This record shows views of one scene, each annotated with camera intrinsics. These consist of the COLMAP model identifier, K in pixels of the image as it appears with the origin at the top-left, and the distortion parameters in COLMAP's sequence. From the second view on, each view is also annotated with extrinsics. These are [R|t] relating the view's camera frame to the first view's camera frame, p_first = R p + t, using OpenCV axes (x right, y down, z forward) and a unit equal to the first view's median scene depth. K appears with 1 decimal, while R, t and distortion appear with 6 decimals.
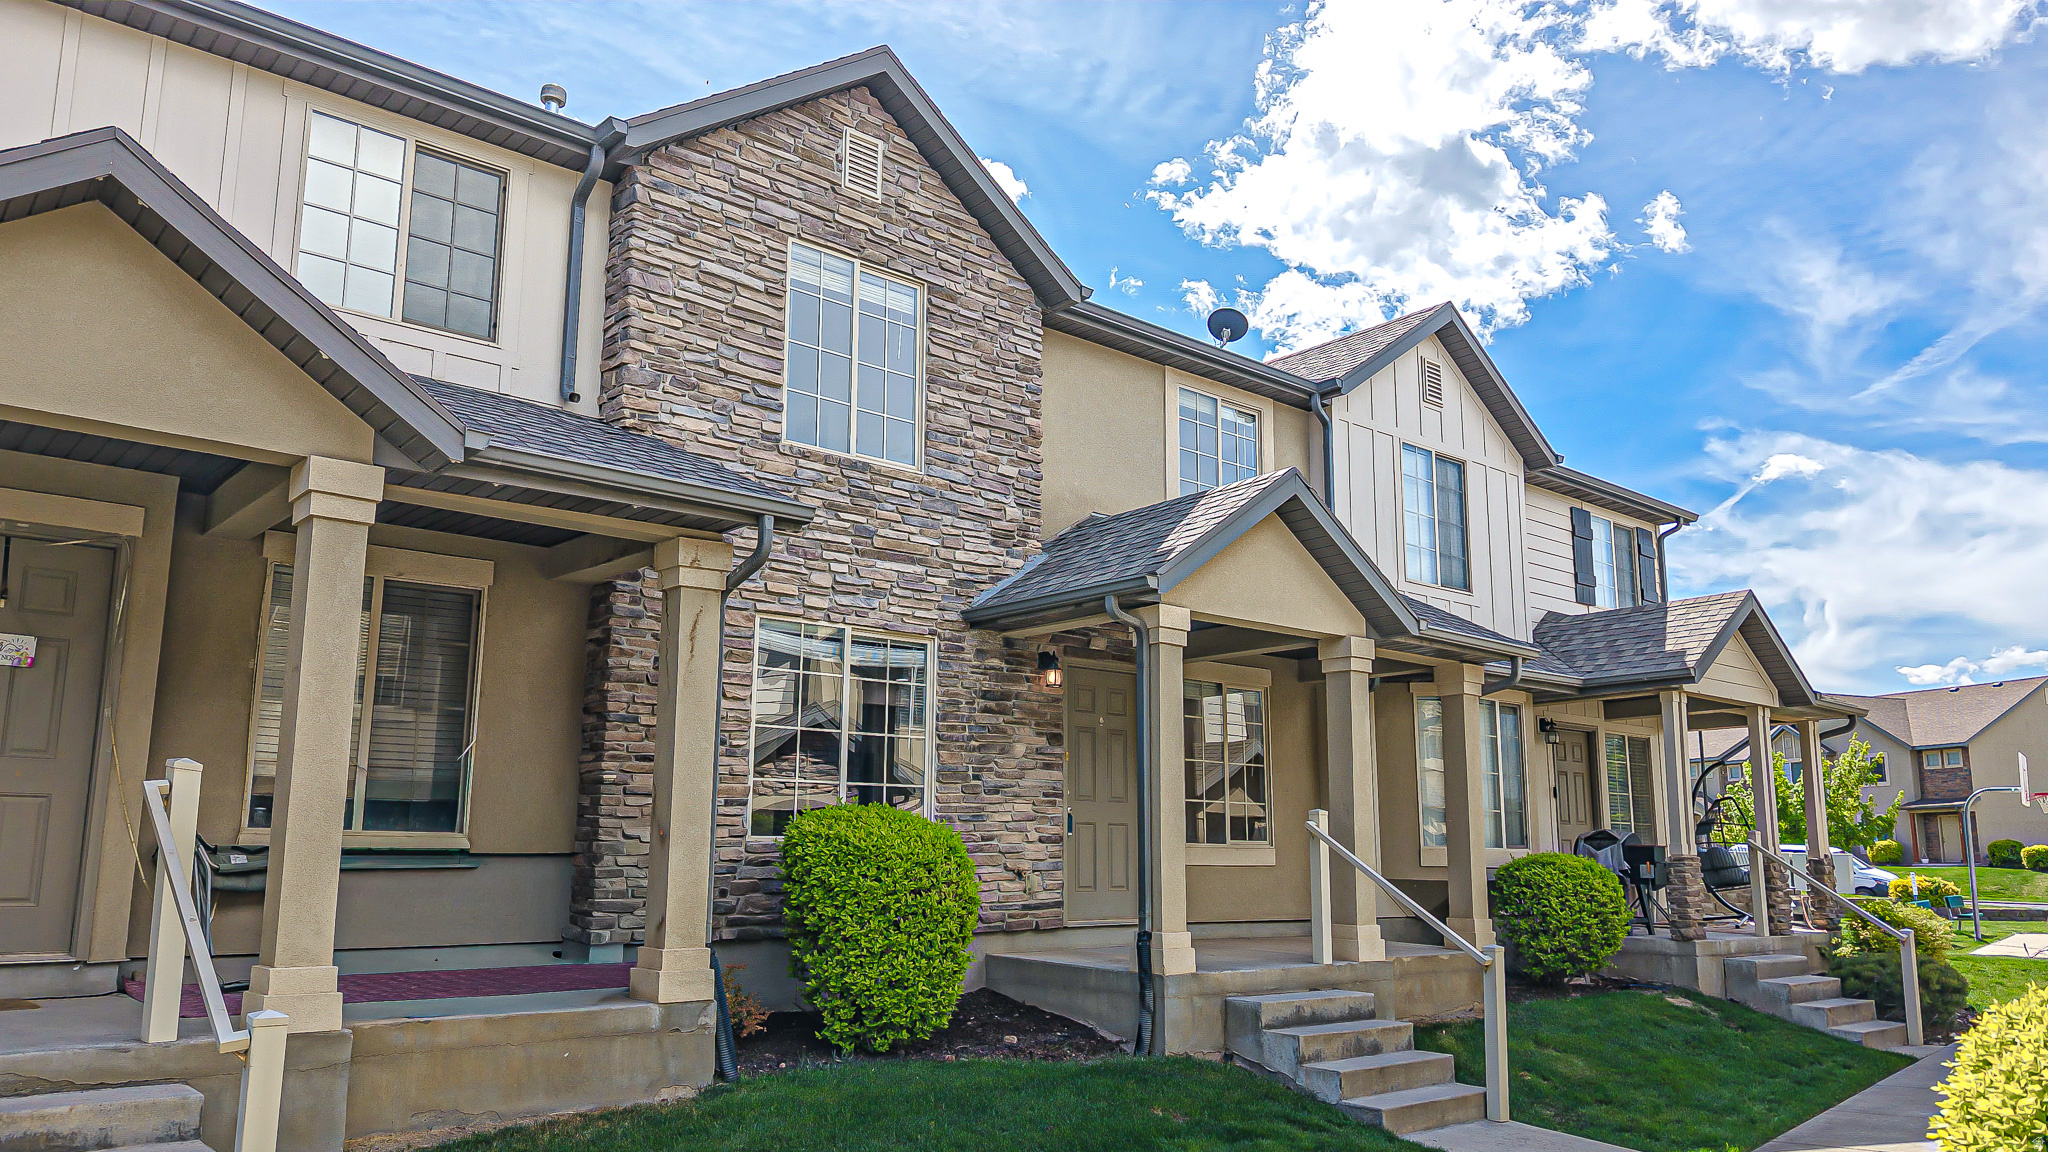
lens RADIAL K [[1522.4, 0, 1024.0], [0, 1522.4, 576.0], [0, 0, 1]] dist [0.113594, -0.065700]
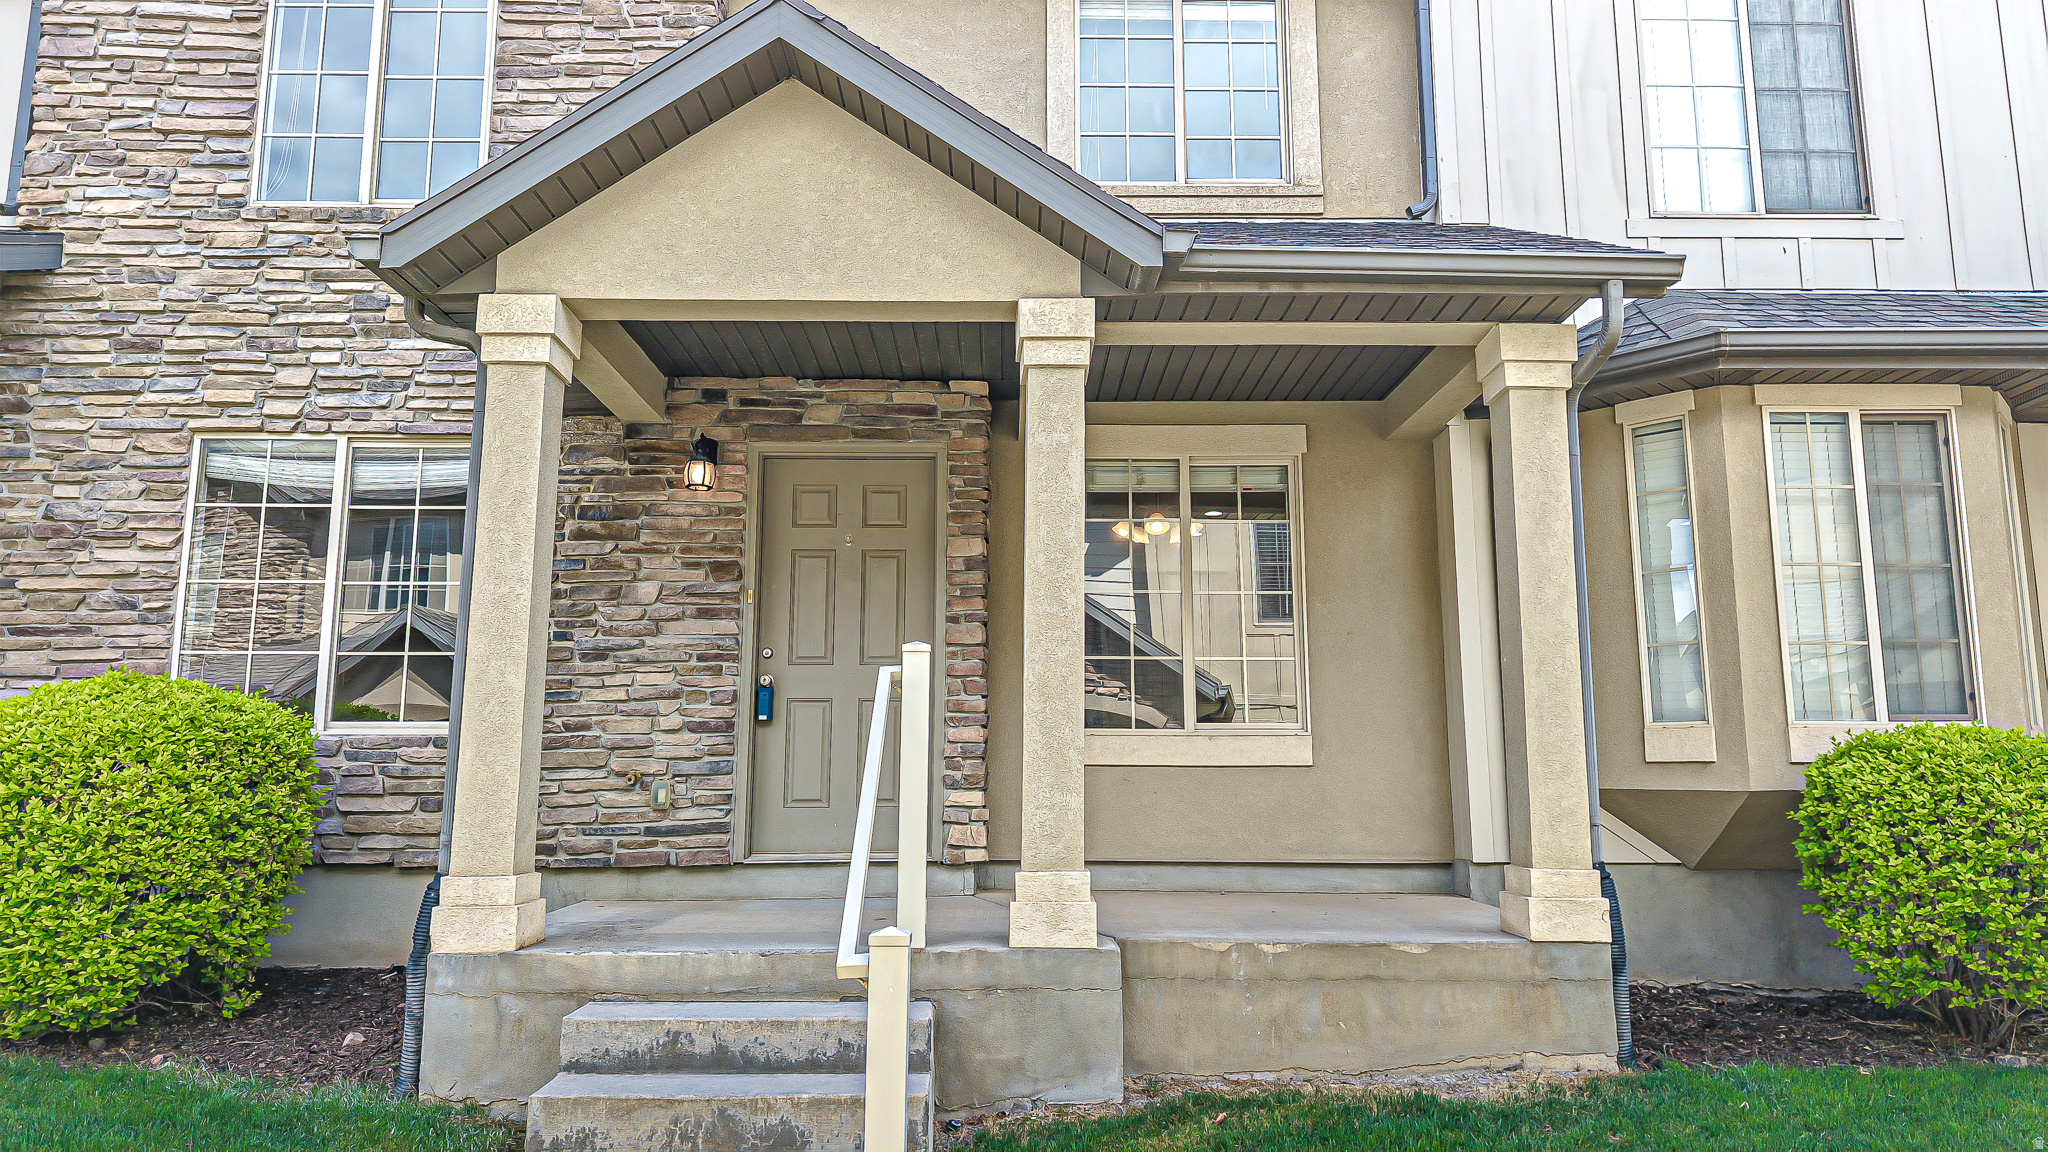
lens RADIAL K [[1368.3, 0, 1024.0], [0, 1368.3, 576.0], [0, 0, 1]] dist [0.036970, -0.041091]
pose [[0.745454, -0.108799, -0.657618, 0.535799], [0.122646, 0.992133, -0.025115, 0.152092], [0.655177, -0.061932, 0.752933, 0.714494]]
